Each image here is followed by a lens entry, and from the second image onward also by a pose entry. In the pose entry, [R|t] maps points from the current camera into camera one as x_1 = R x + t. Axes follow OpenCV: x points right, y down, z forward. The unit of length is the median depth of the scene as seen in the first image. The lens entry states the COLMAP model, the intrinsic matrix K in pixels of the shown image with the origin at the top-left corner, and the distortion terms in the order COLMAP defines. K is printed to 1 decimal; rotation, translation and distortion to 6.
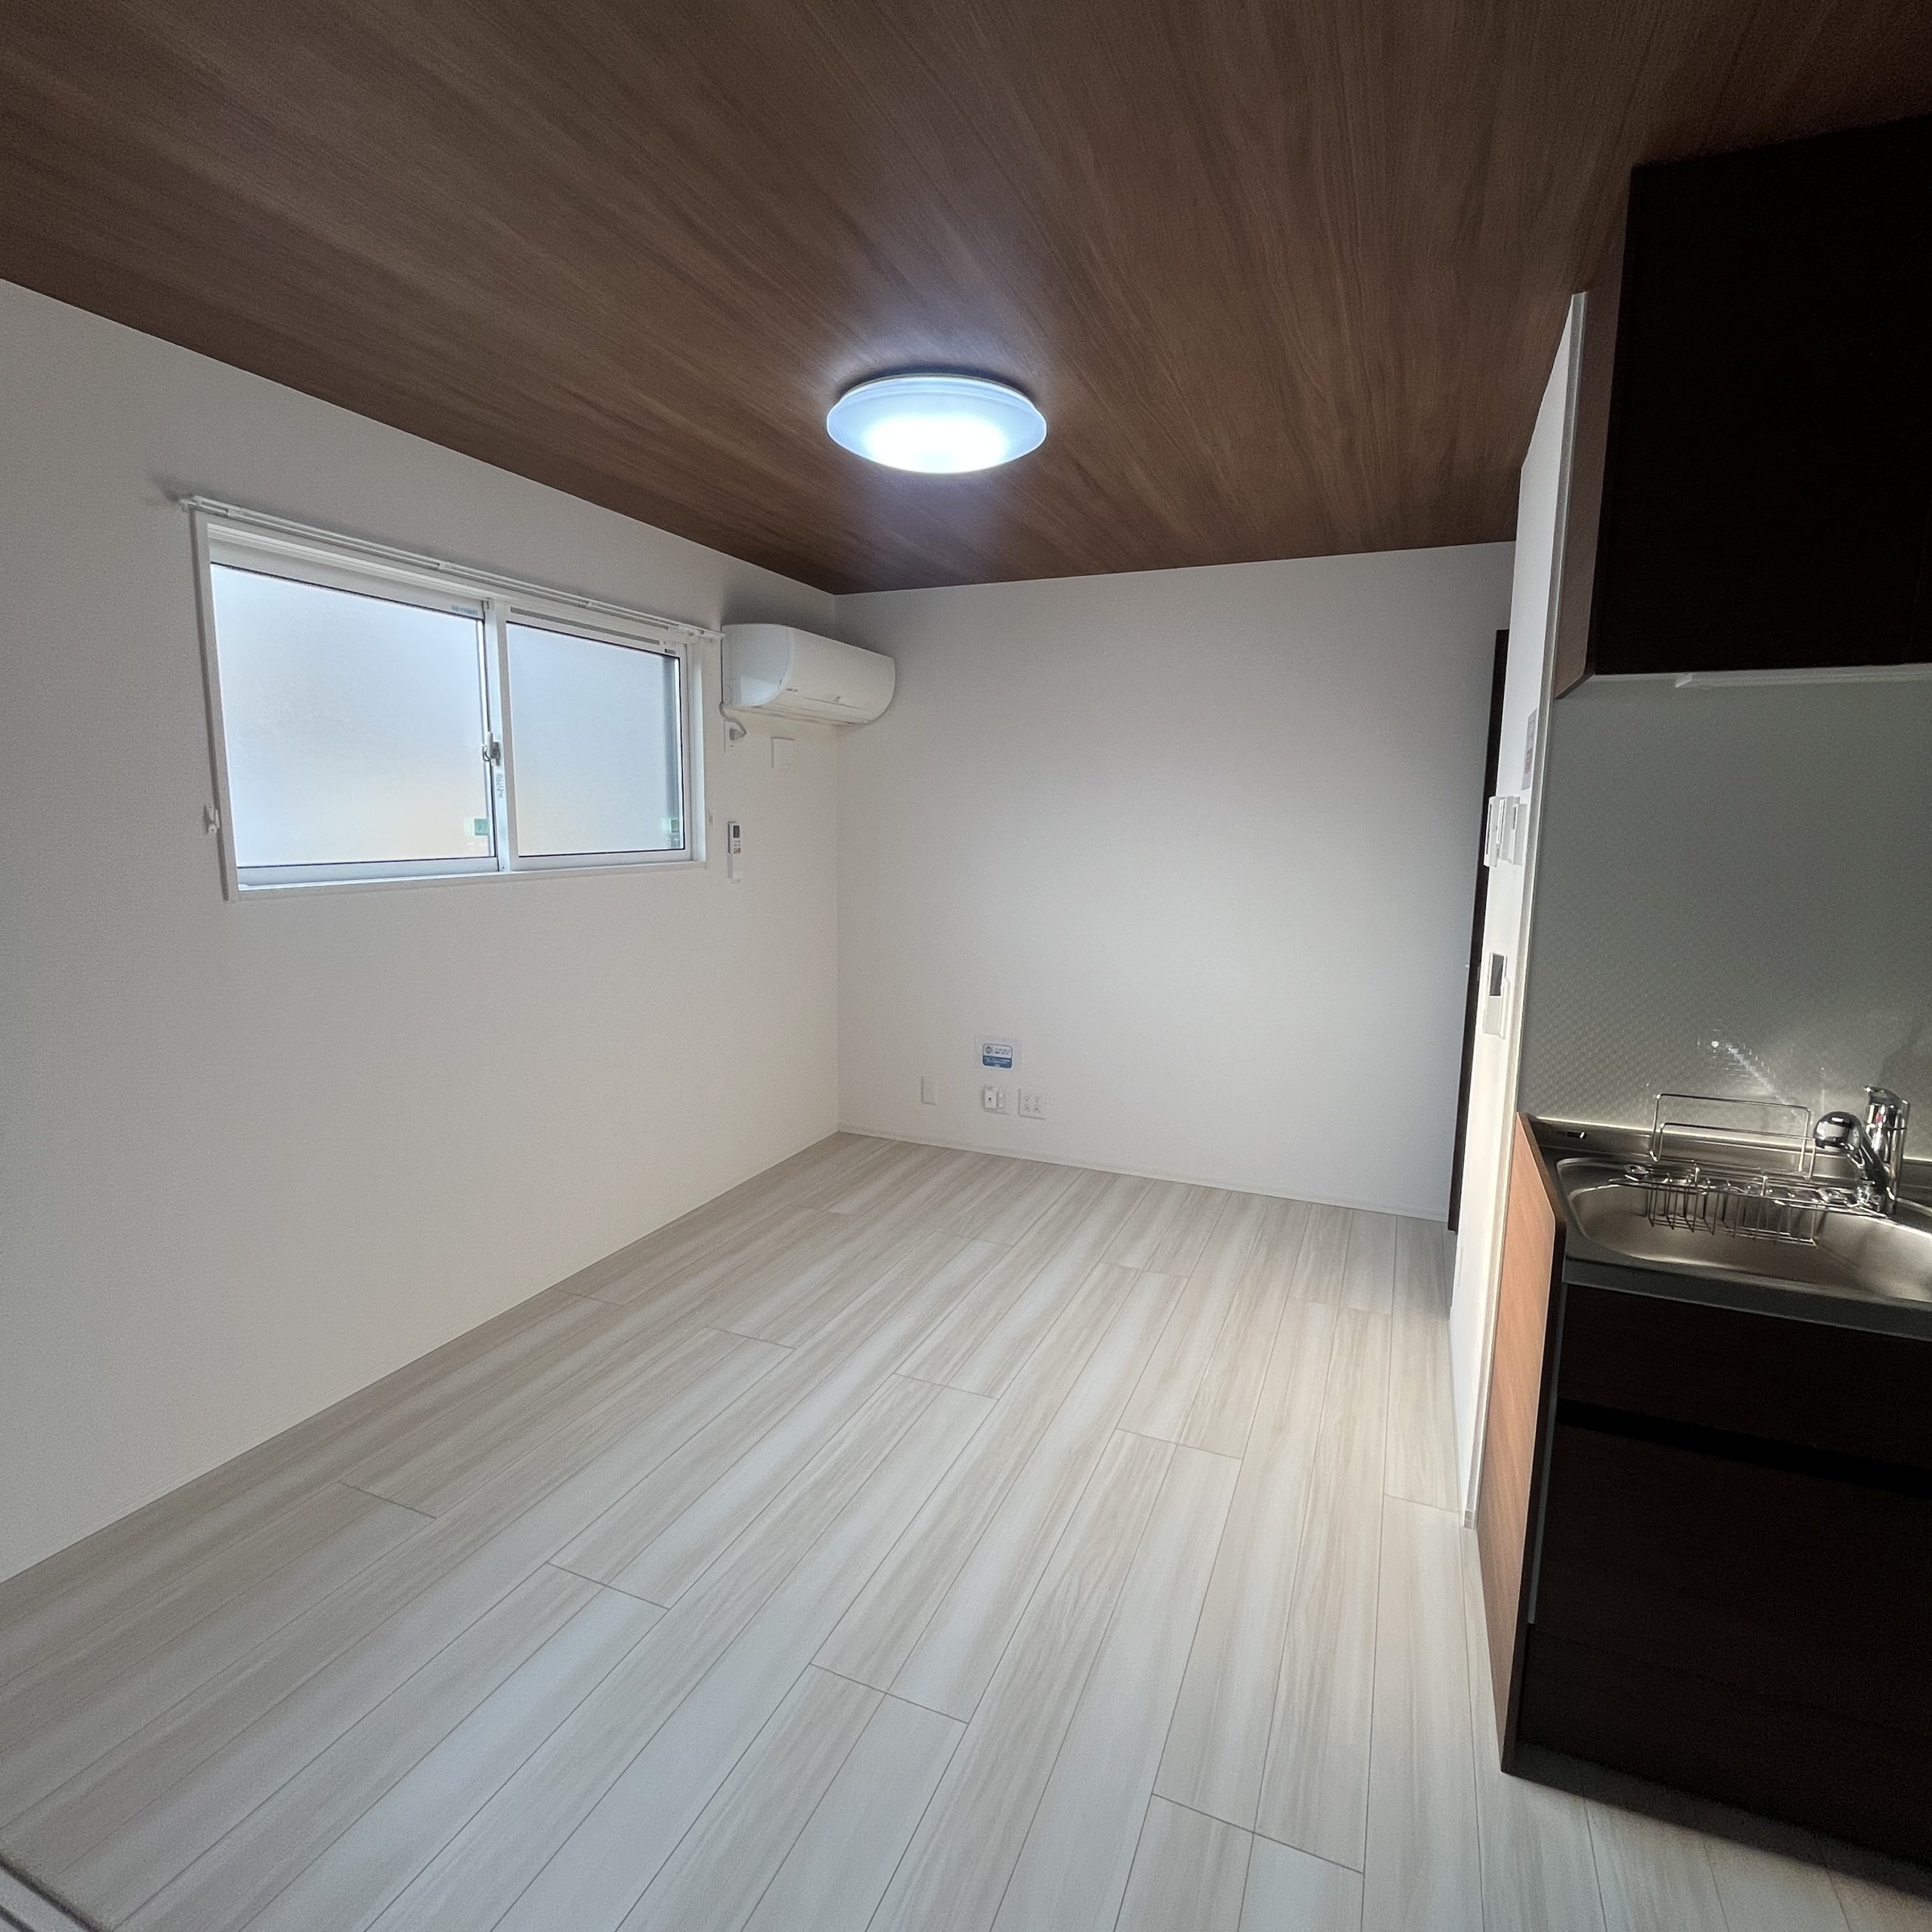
lens RADIAL K [[1043.4, 0, 962.2], [0, 1043.4, 968.0], [0, 0, 1]] dist [-0.001777, 0.000322]
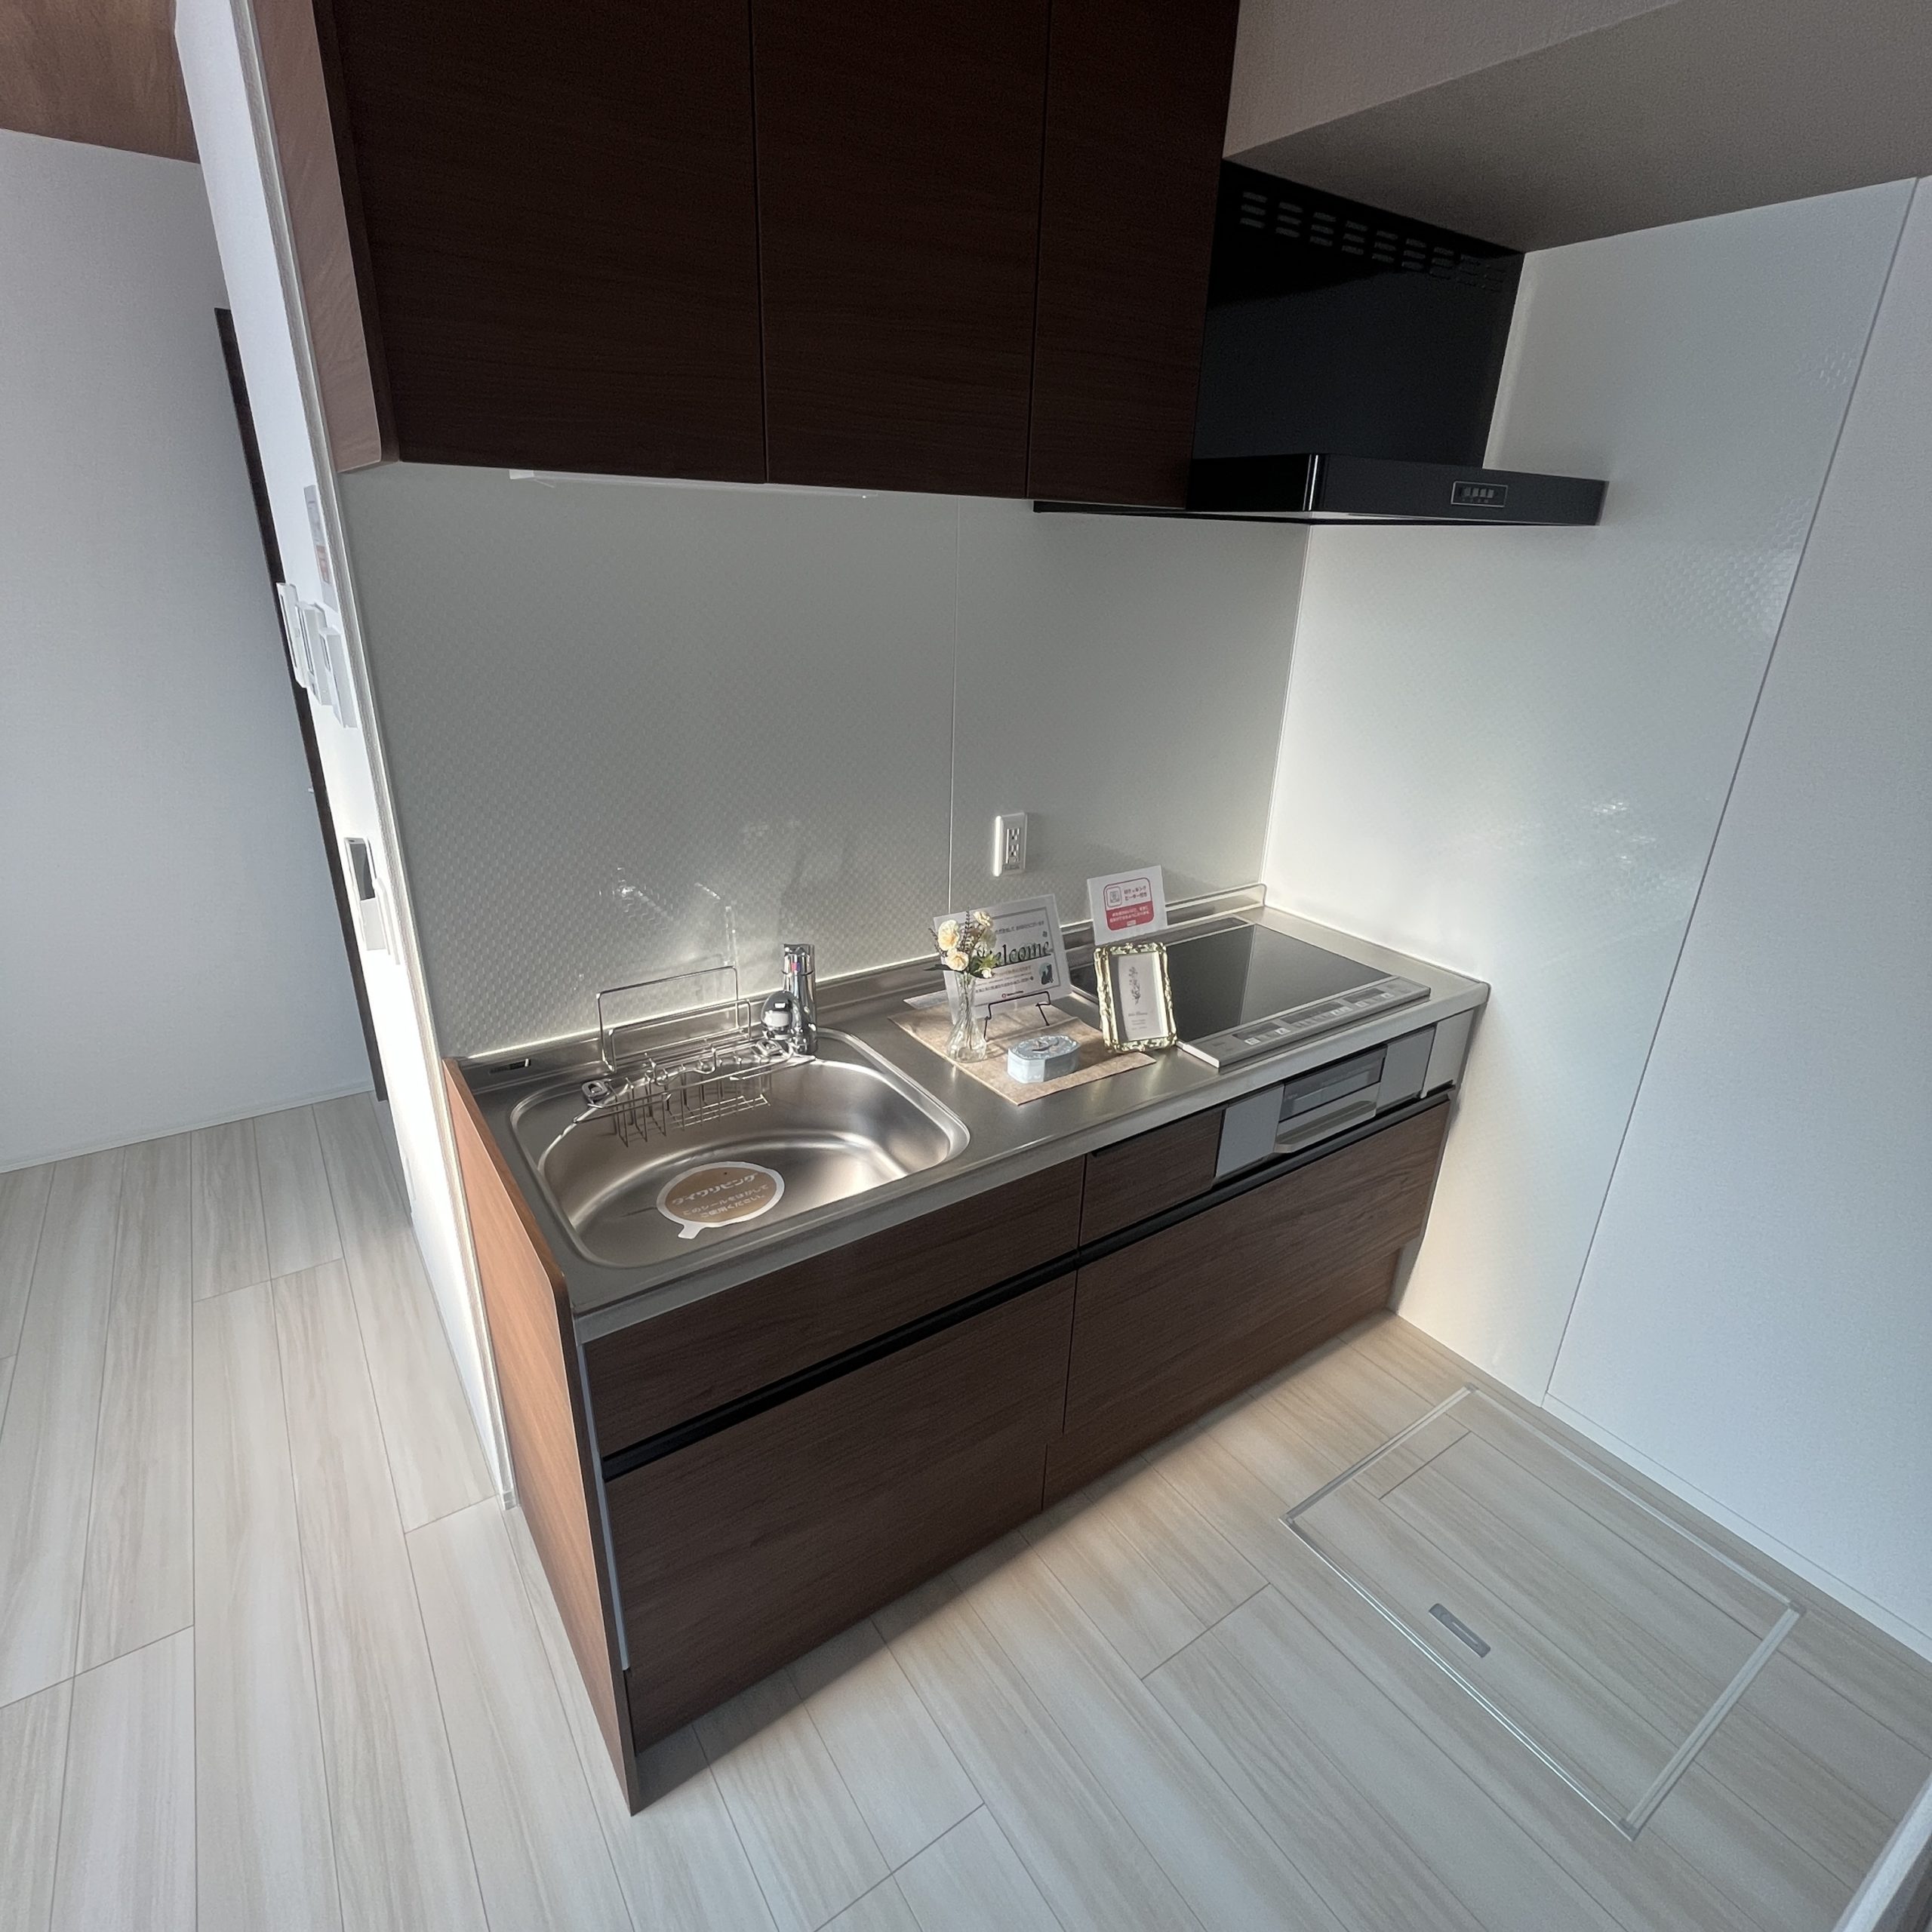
lens RADIAL K [[1043.4, 0, 966.2], [0, 1043.4, 971.5], [0, 0, 1]] dist [-0.001777, 0.000322]
pose [[0.532221, -0.315058, 0.785799, 0.147485], [0.100252, 0.945099, 0.311027, -0.109890], [-0.840649, -0.086758, 0.534586, 0.260621]]
